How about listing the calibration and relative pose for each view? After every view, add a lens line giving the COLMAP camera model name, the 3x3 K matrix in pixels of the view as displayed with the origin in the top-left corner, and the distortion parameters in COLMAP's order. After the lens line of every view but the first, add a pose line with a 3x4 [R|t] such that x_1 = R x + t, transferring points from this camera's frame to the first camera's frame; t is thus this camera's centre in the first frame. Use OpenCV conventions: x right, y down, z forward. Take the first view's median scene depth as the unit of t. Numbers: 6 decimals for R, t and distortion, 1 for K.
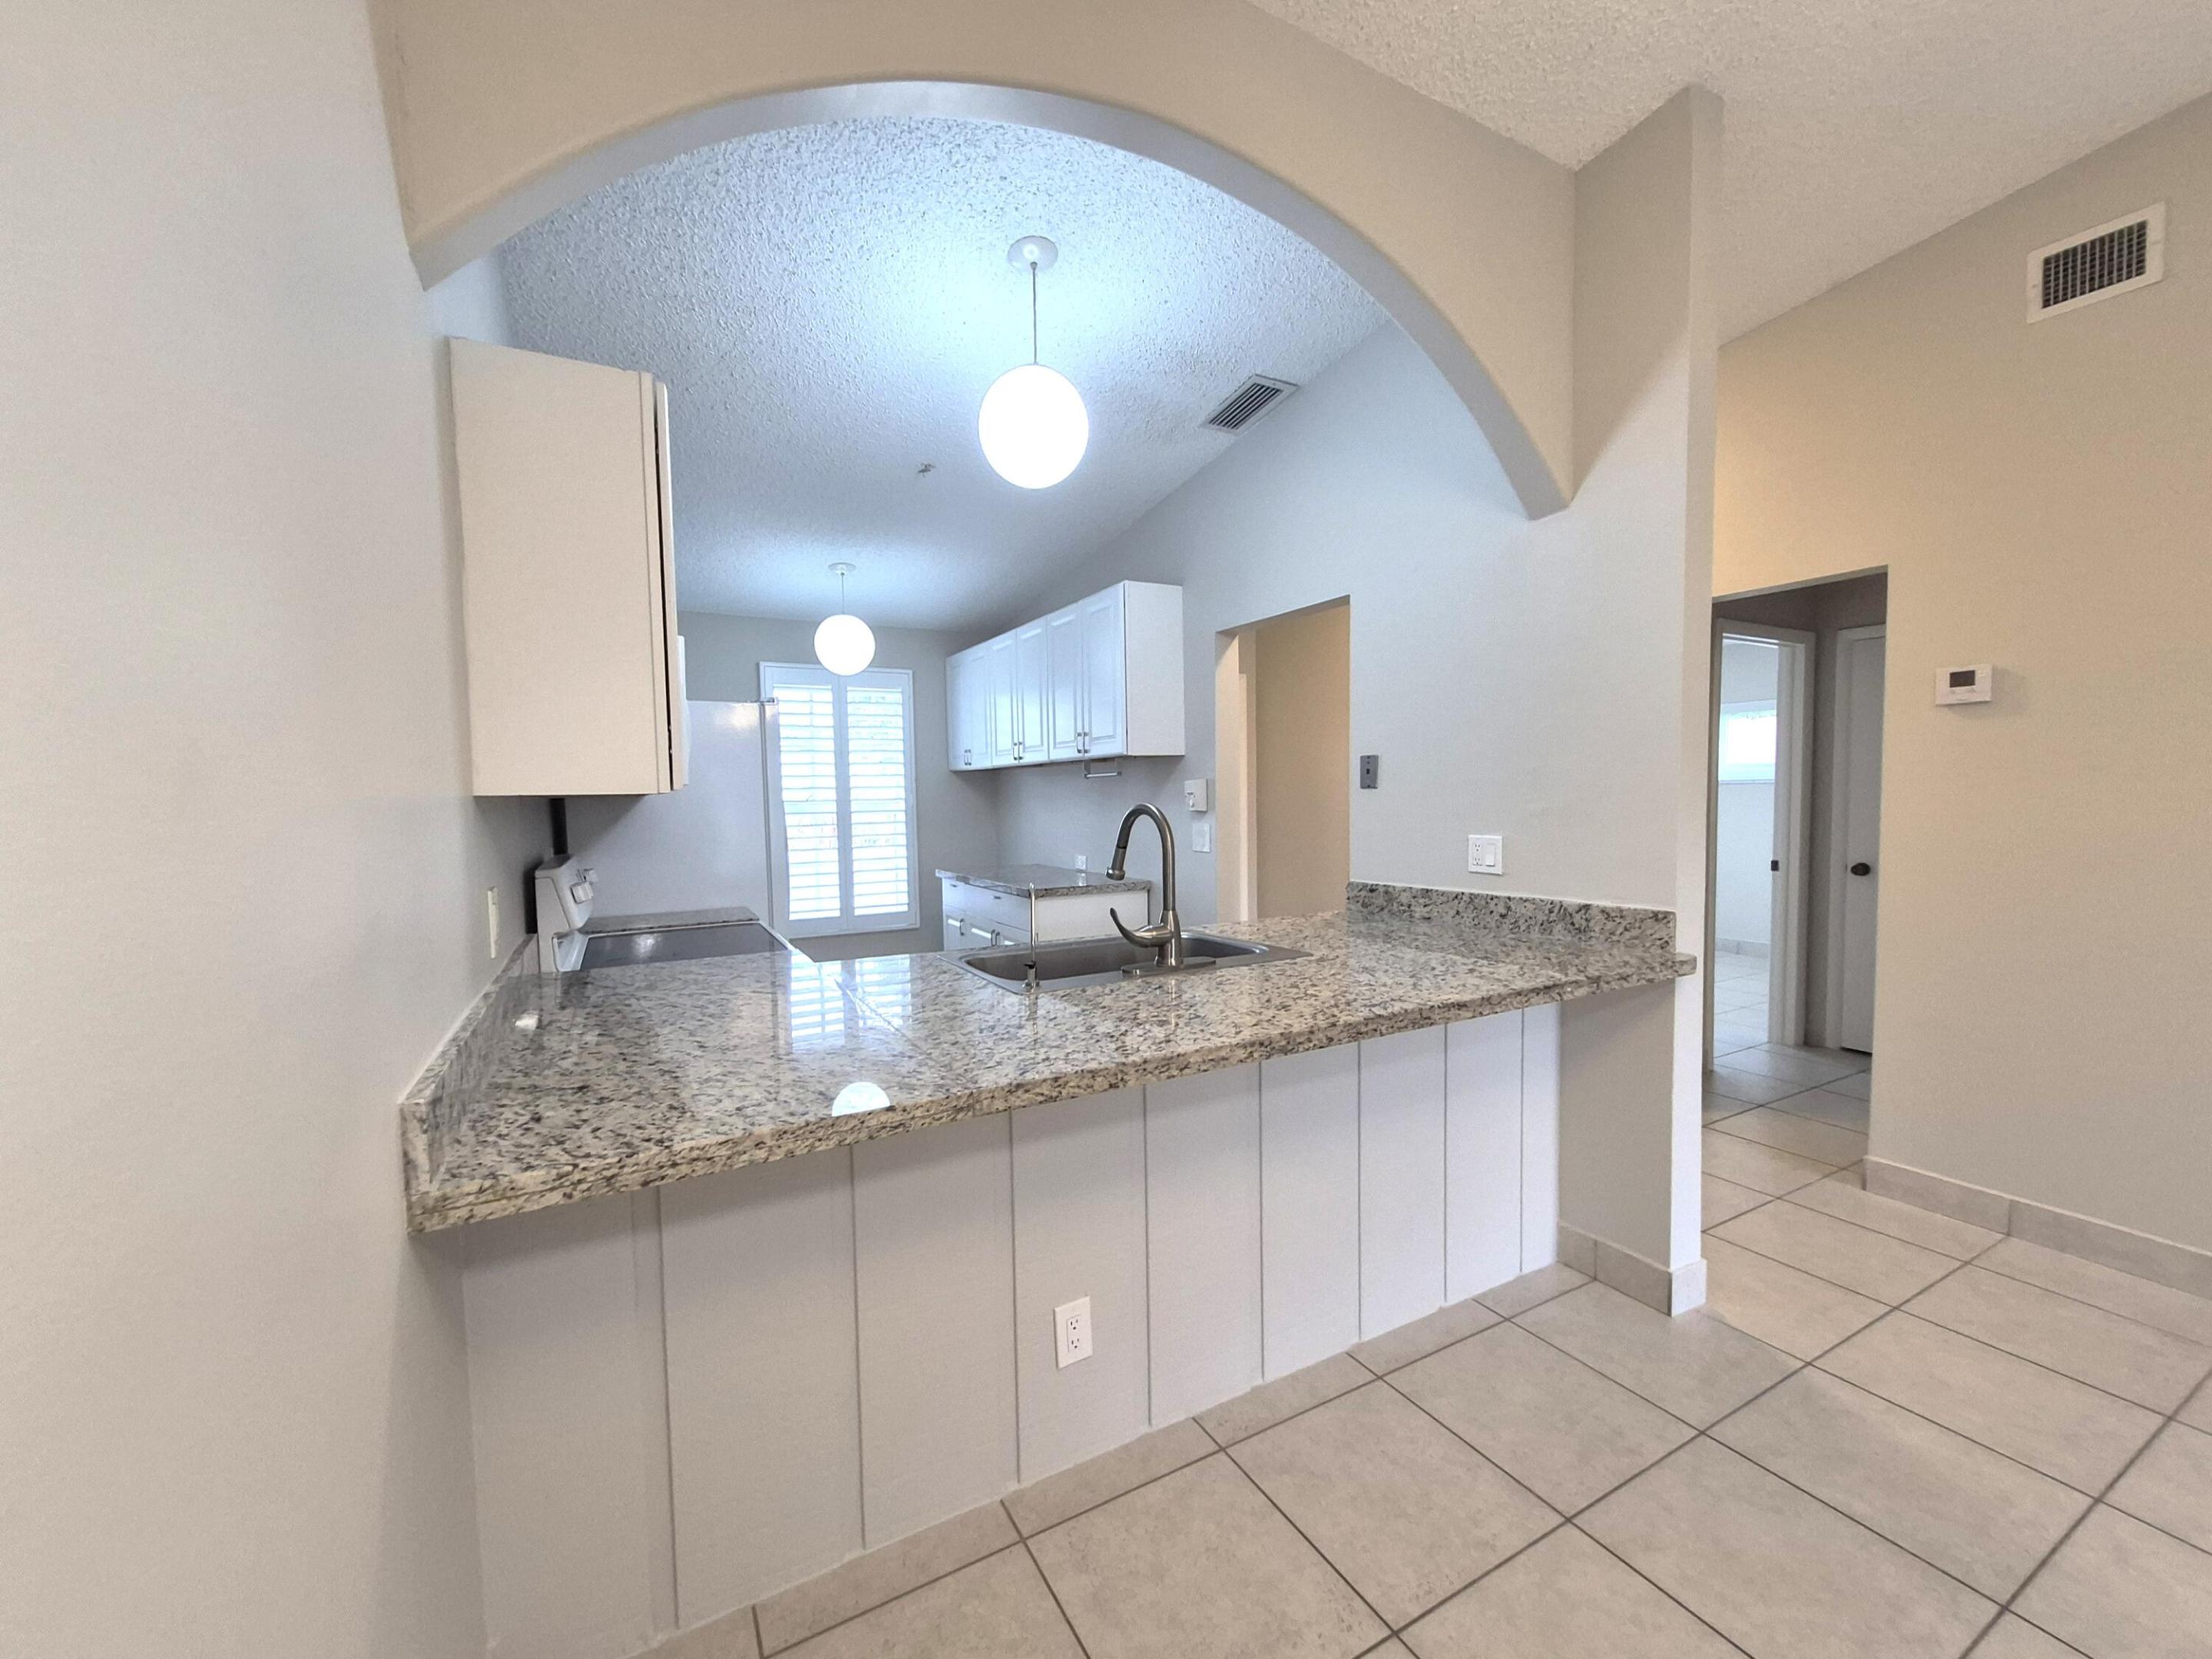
lens RADIAL K [[871.1, 0, 1083.9], [0, 871.1, 846.3], [0, 0, 1]] dist [-0.006108, -0.000113]
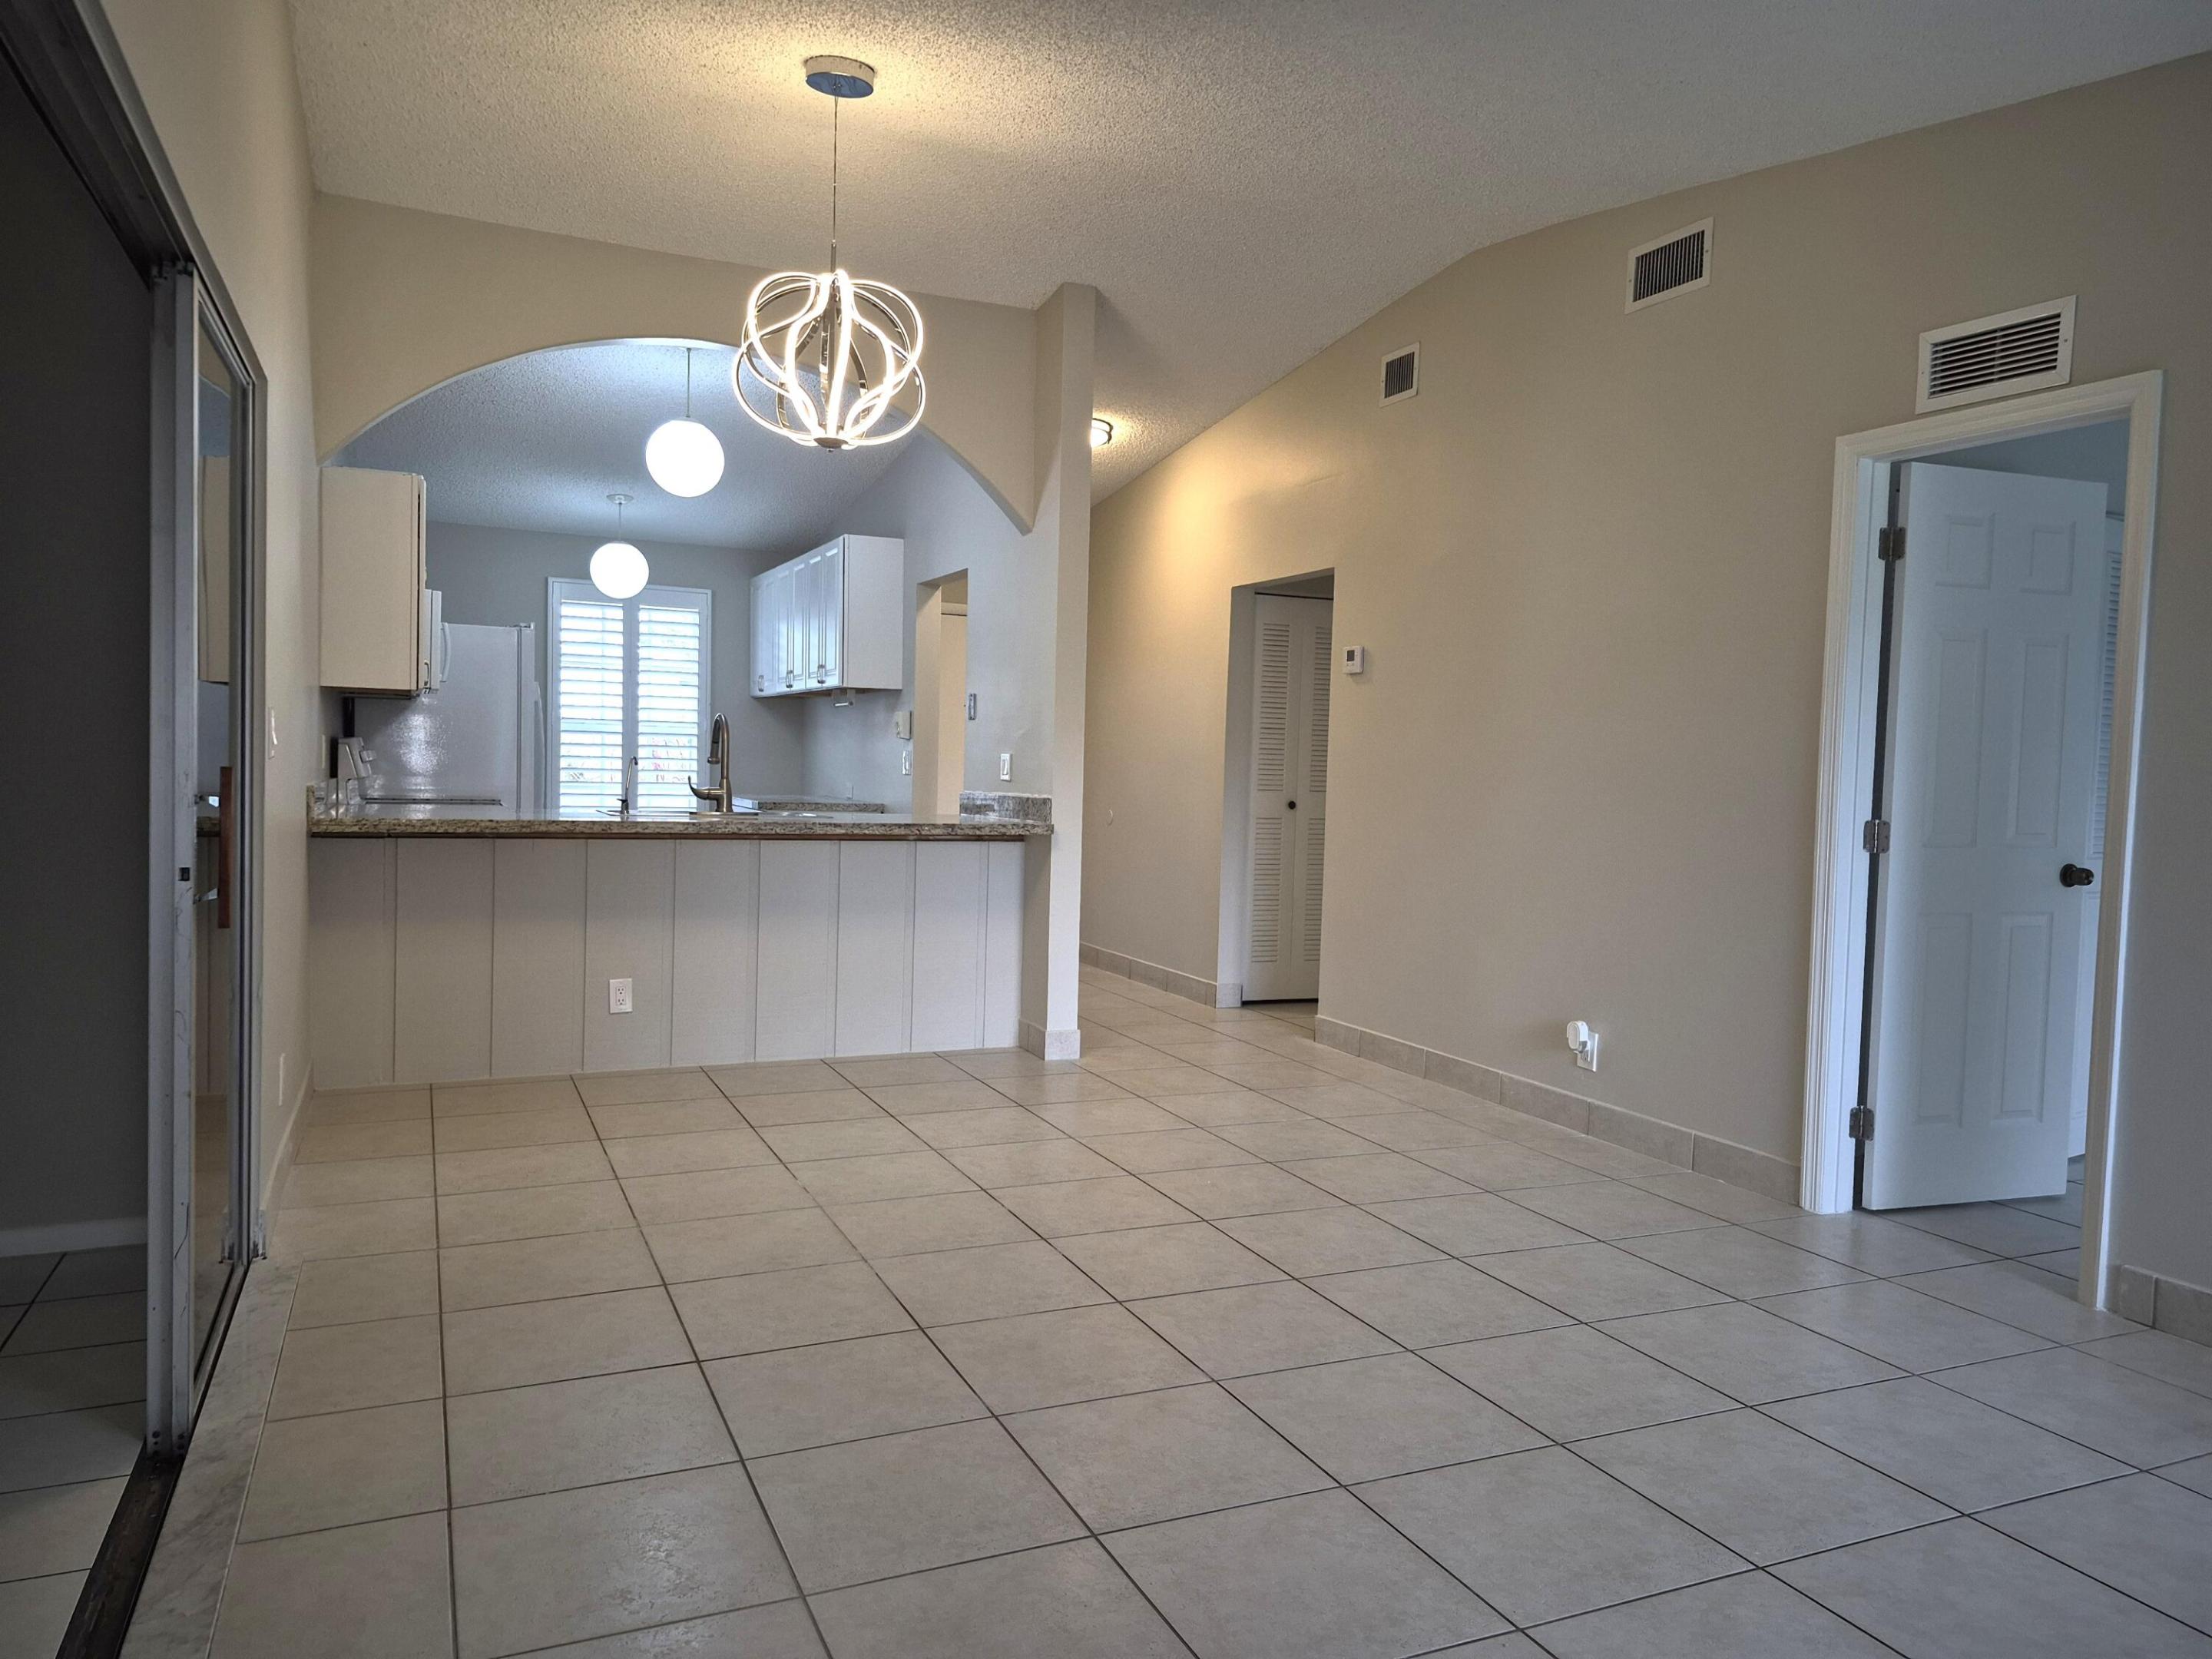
lens RADIAL K [[1511.3, 0, 1157.0], [0, 1511.3, 853.7], [0, 0, 1]] dist [0.050697, -0.001418]
pose [[0.998292, 0.043554, -0.038937, 0.756258], [-0.043263, 0.999029, 0.008291, 0.108811], [0.039260, -0.006592, 0.999207, -1.335584]]
